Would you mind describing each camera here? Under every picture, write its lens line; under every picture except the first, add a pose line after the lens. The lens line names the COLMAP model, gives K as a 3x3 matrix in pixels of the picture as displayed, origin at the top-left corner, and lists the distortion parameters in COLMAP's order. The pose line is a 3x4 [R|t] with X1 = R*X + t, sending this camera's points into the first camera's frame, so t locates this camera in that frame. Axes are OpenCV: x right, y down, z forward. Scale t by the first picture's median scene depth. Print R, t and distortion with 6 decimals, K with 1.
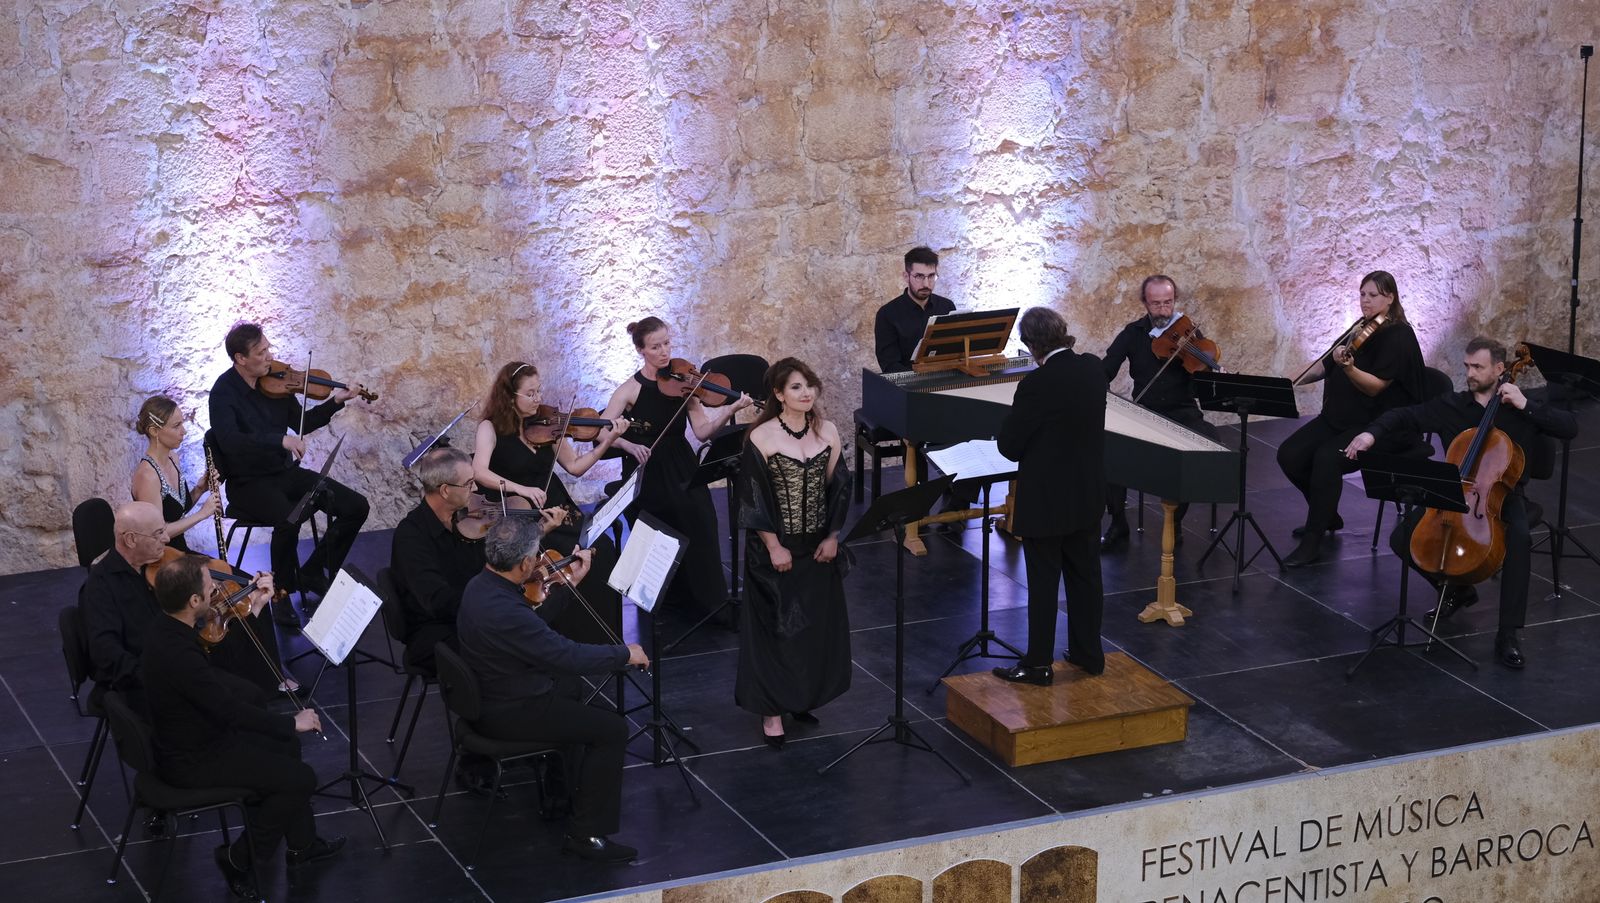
lens RADIAL K [[3519.4, 0, 807.9], [0, 3519.4, 468.4], [0, 0, 1]] dist [0.044179, 0.000000]
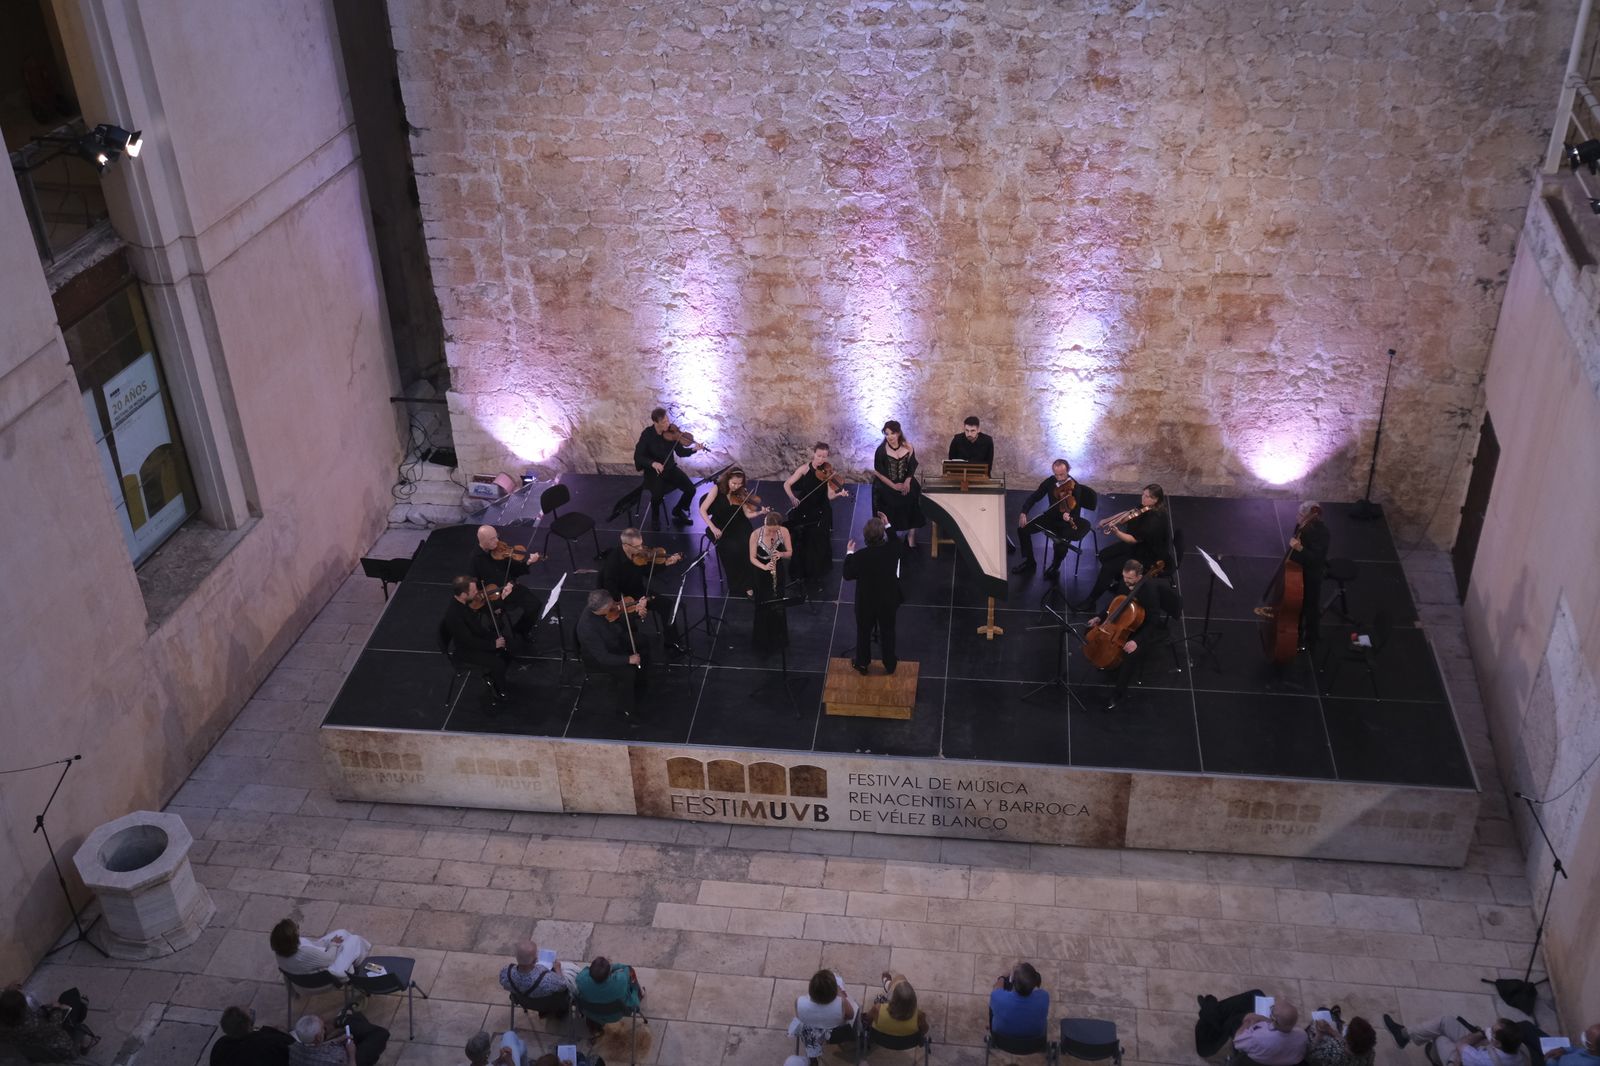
lens RADIAL K [[1618.8, 0, 805.1], [0, 1618.8, 530.0], [0, 0, 1]] dist [0.006771, 0.000000]
pose [[0.858511, 0.255977, -0.444337, 0.388991], [-0.112460, 0.939389, 0.323884, -0.295775], [0.500312, -0.228088, 0.835263, 0.109375]]
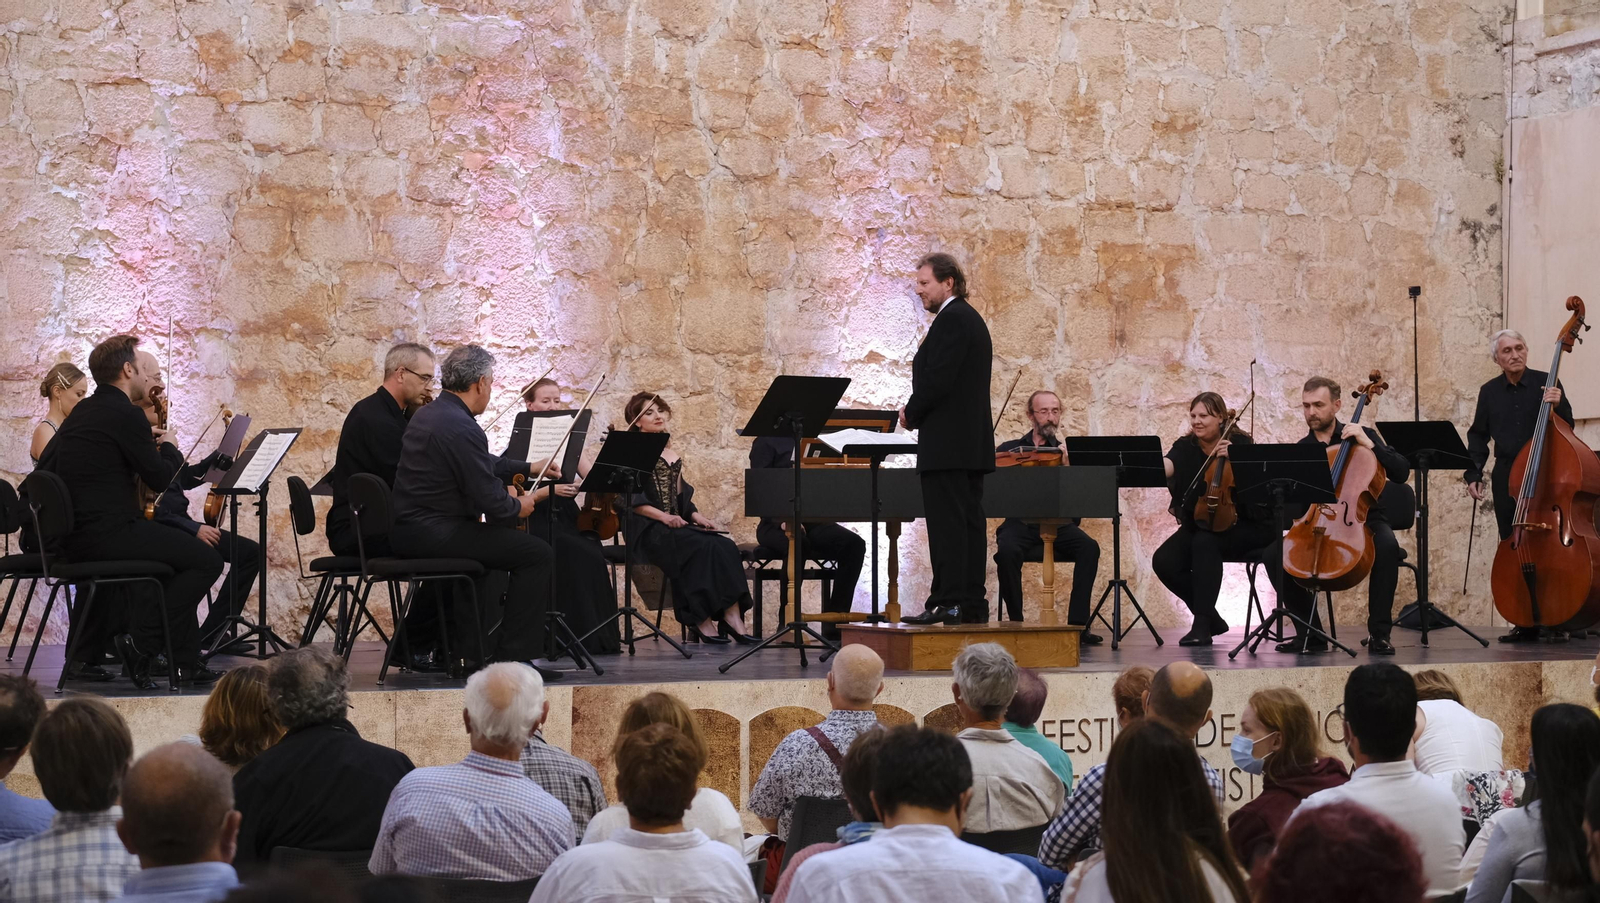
lens RADIAL K [[3519.4, 0, 786.2], [0, 3519.4, 512.8], [0, 0, 1]] dist [0.044179, 0.000000]
pose [[0.998808, -0.002709, 0.048738, -0.021513], [0.016426, 0.958882, -0.283330, 0.262395], [-0.045967, 0.283793, 0.957783, 0.013620]]
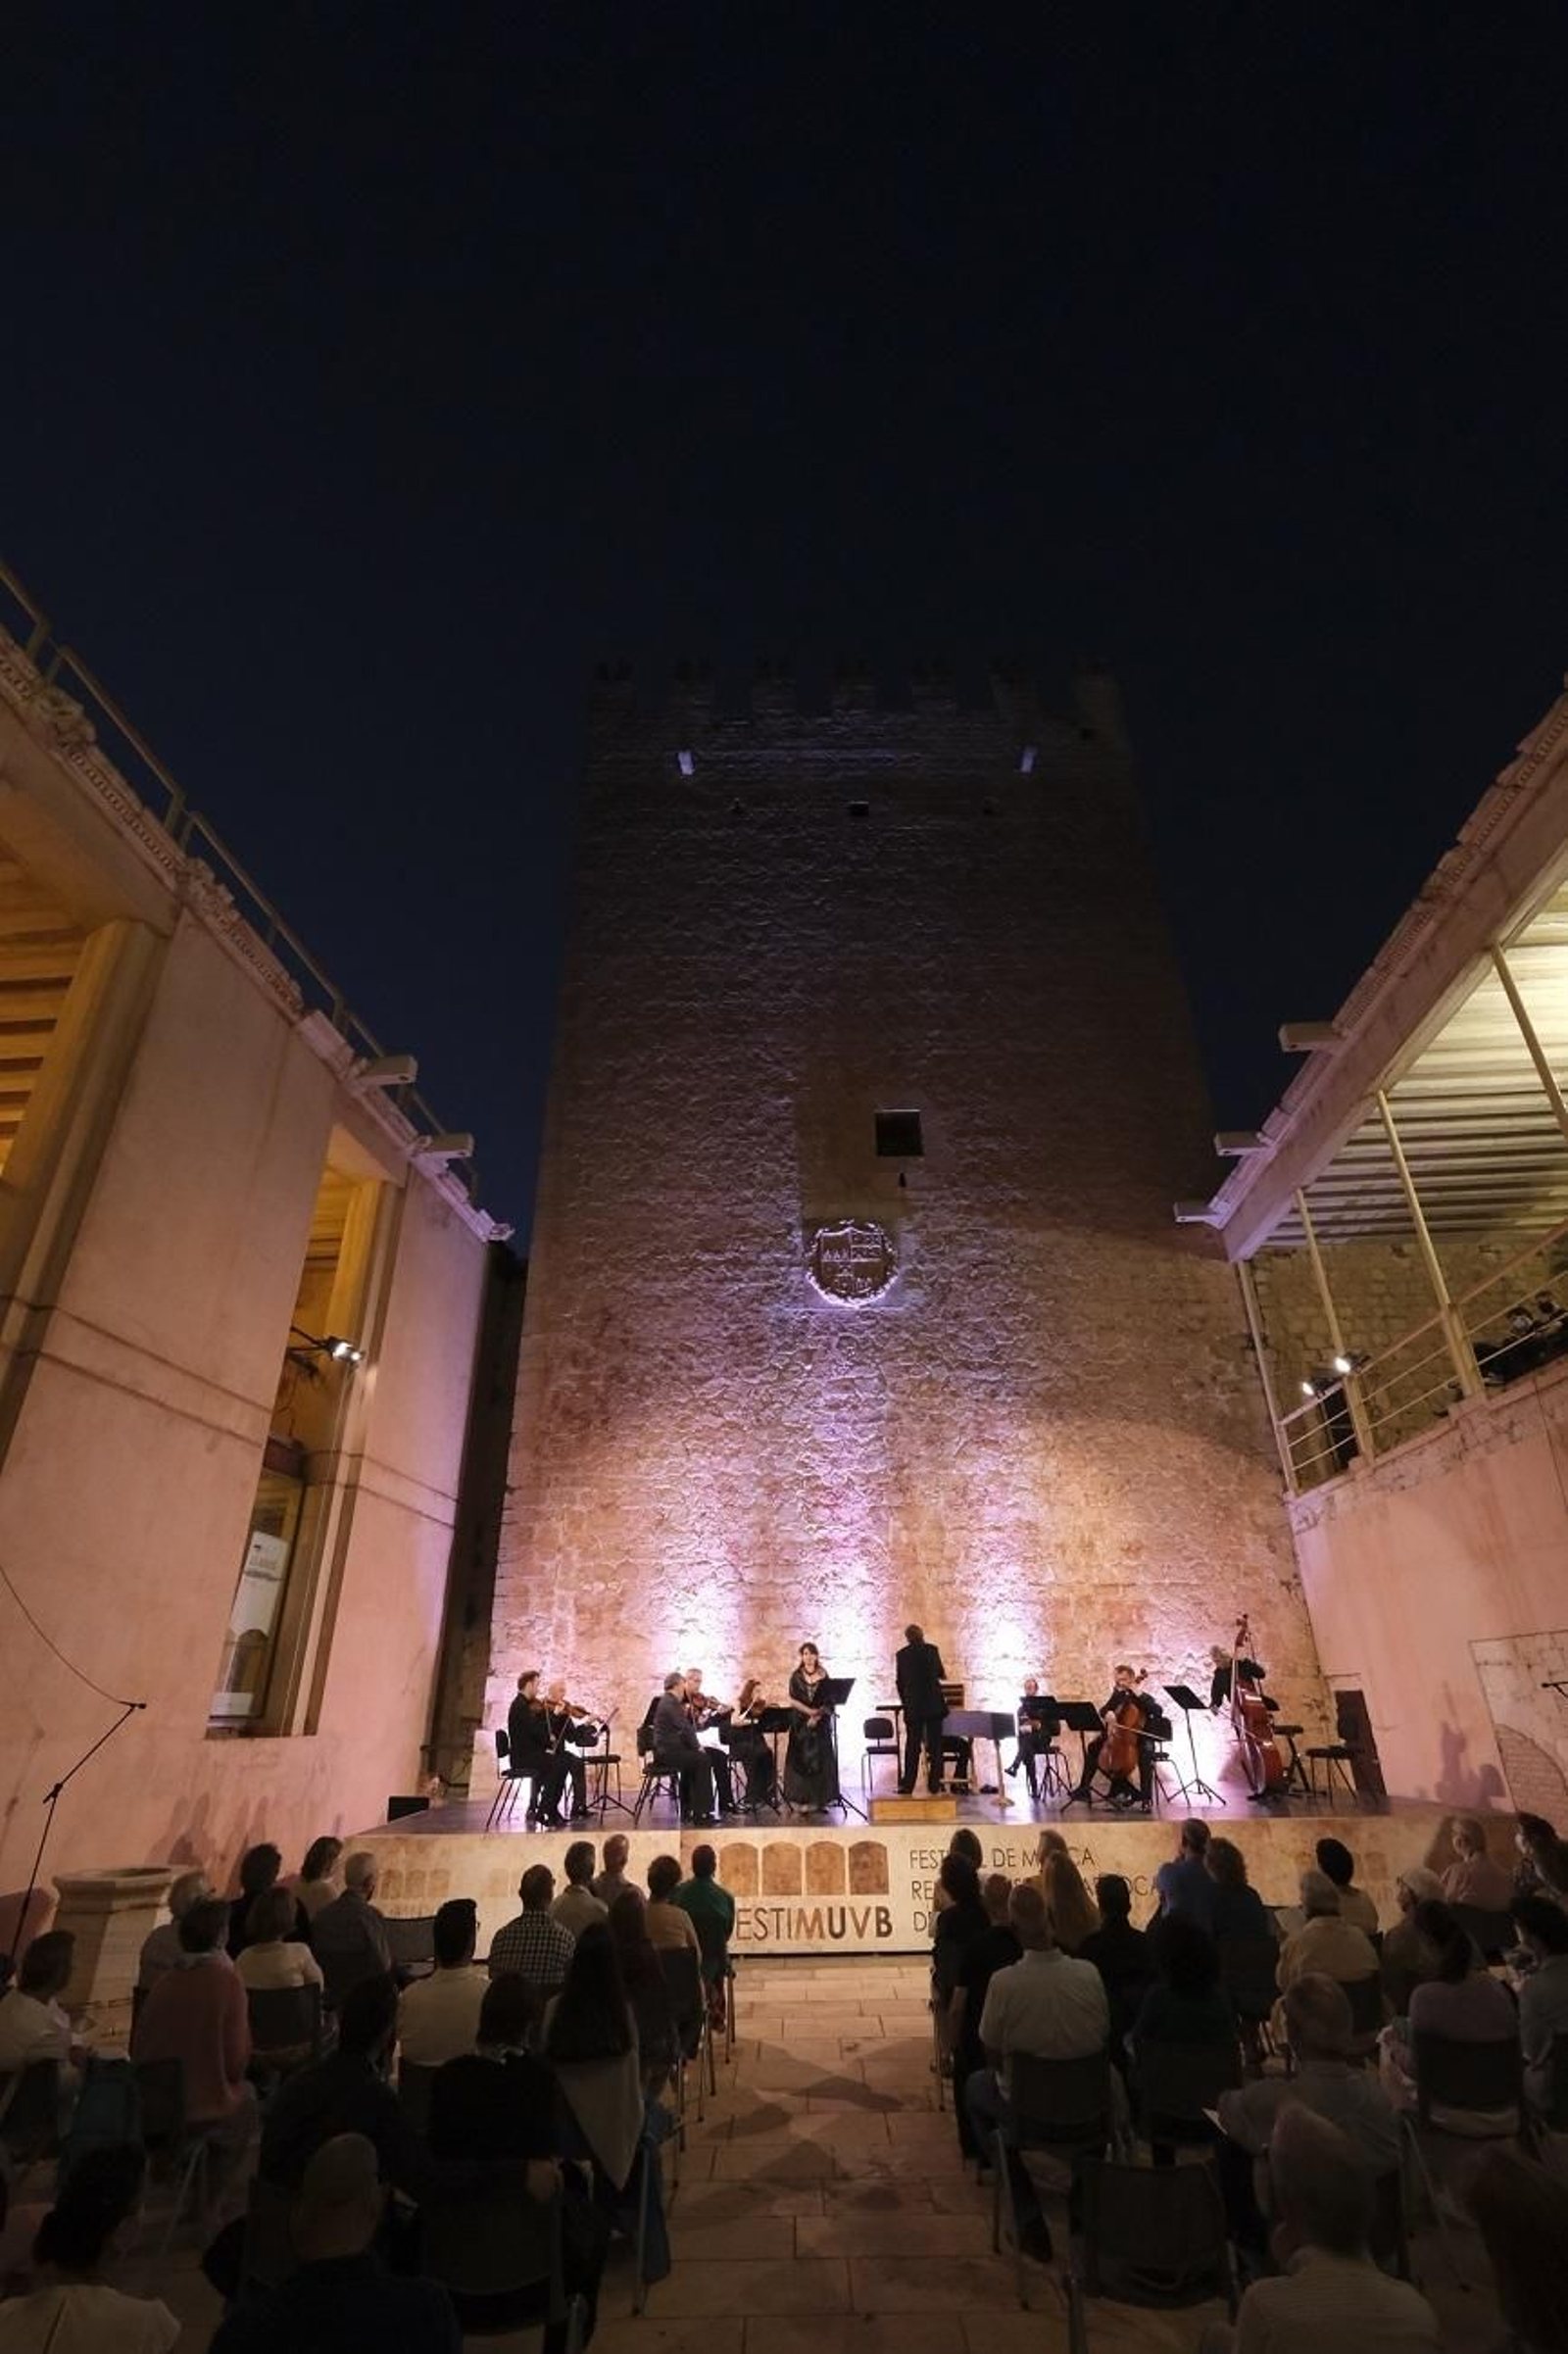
lens RADIAL K [[1056.3, 0, 772.5], [0, 1056.3, 1161.3], [0, 0, 1]] dist [0.004471, 0.002267]
pose [[0.911331, -0.201599, -0.358934, 0.269215], [-0.100254, 0.736957, -0.668463, 0.190408], [0.399281, 0.645176, 0.651401, 0.190783]]
